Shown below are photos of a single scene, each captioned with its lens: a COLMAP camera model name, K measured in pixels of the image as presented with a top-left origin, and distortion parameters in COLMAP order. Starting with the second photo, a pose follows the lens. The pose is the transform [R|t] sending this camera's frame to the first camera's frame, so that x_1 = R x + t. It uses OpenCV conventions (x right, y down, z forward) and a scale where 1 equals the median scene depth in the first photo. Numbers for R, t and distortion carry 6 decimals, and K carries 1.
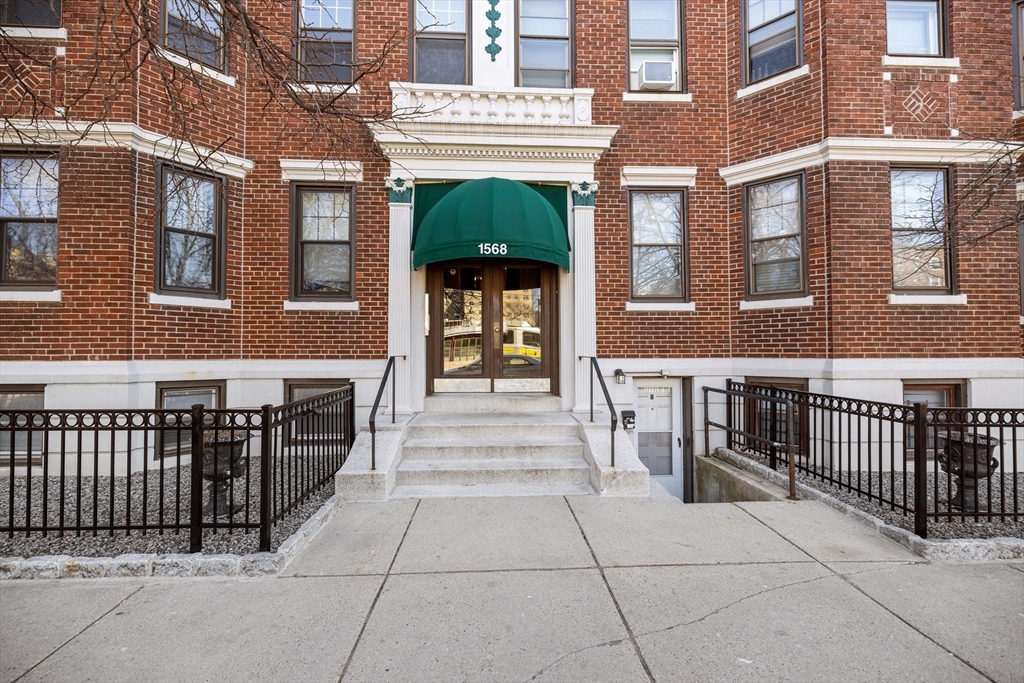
lens RADIAL K [[429.0, 0, 512.0], [0, 429.0, 341.5], [0, 0, 1]] dist [0.000251, -0.000012]
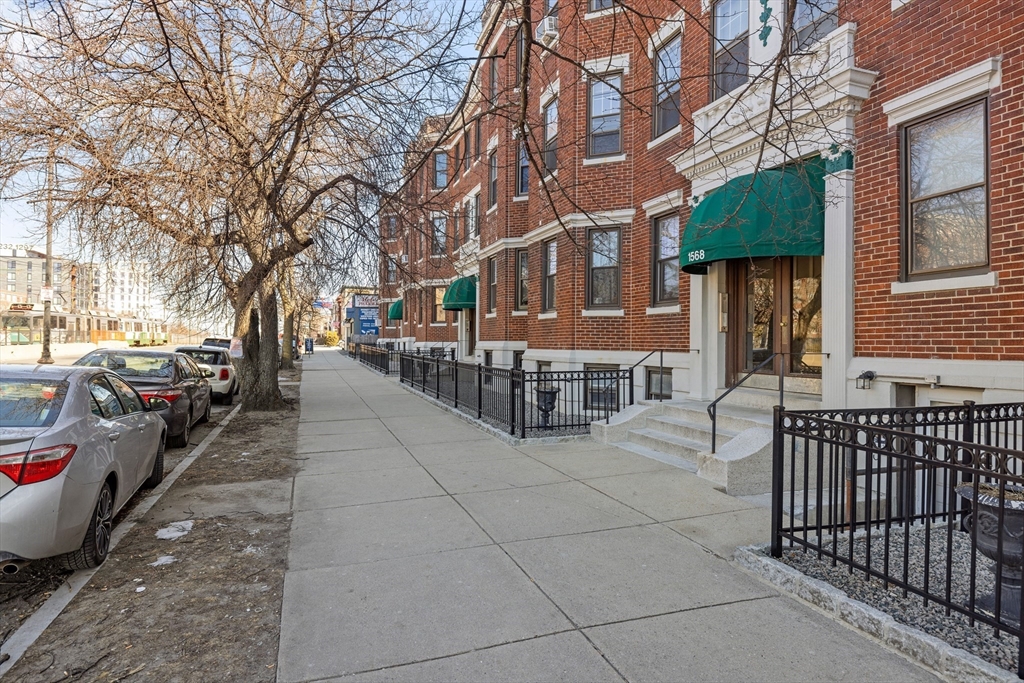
lens RADIAL K [[591.8, 0, 512.0], [0, 591.8, 341.5], [0, 0, 1]] dist [0.002162, -0.000144]
pose [[0.279407, -0.000272, -0.960173, 1.109993], [0.010625, 0.999940, 0.002809, 0.000663], [0.960114, -0.010987, 0.279393, 0.077661]]
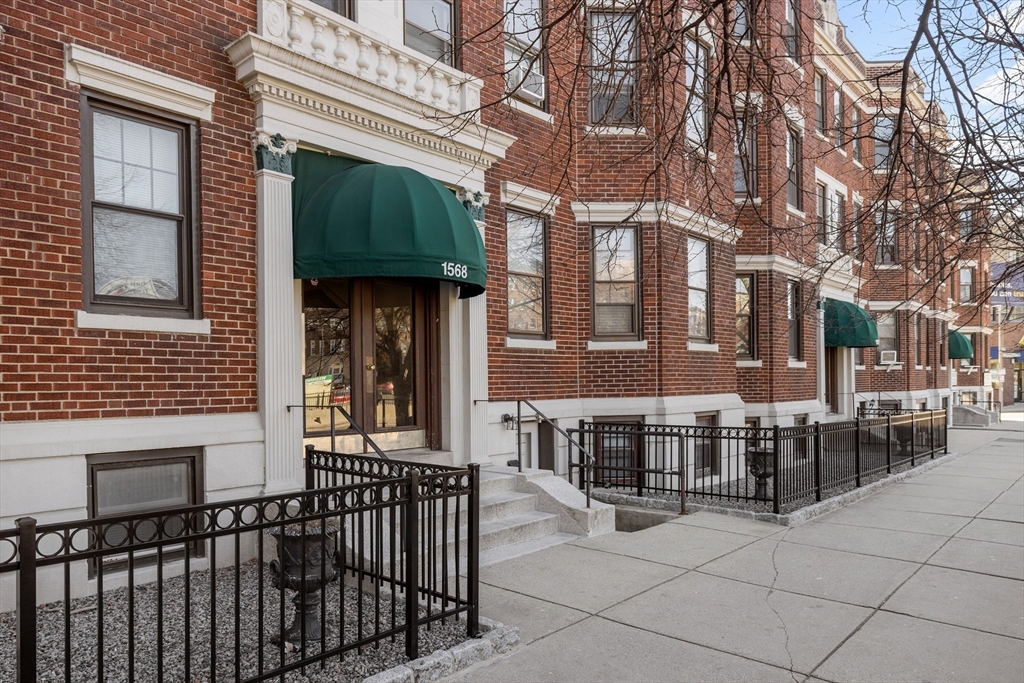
lens RADIAL K [[694.3, 0, 521.9], [0, 694.3, 396.8], [0, 0, 1]] dist [-0.002023, -0.000065]
pose [[0.693230, -0.020559, 0.720423, -0.763516], [-0.000140, 0.999589, 0.028660, -0.011601], [-0.720716, -0.019969, 0.692942, -0.006526]]
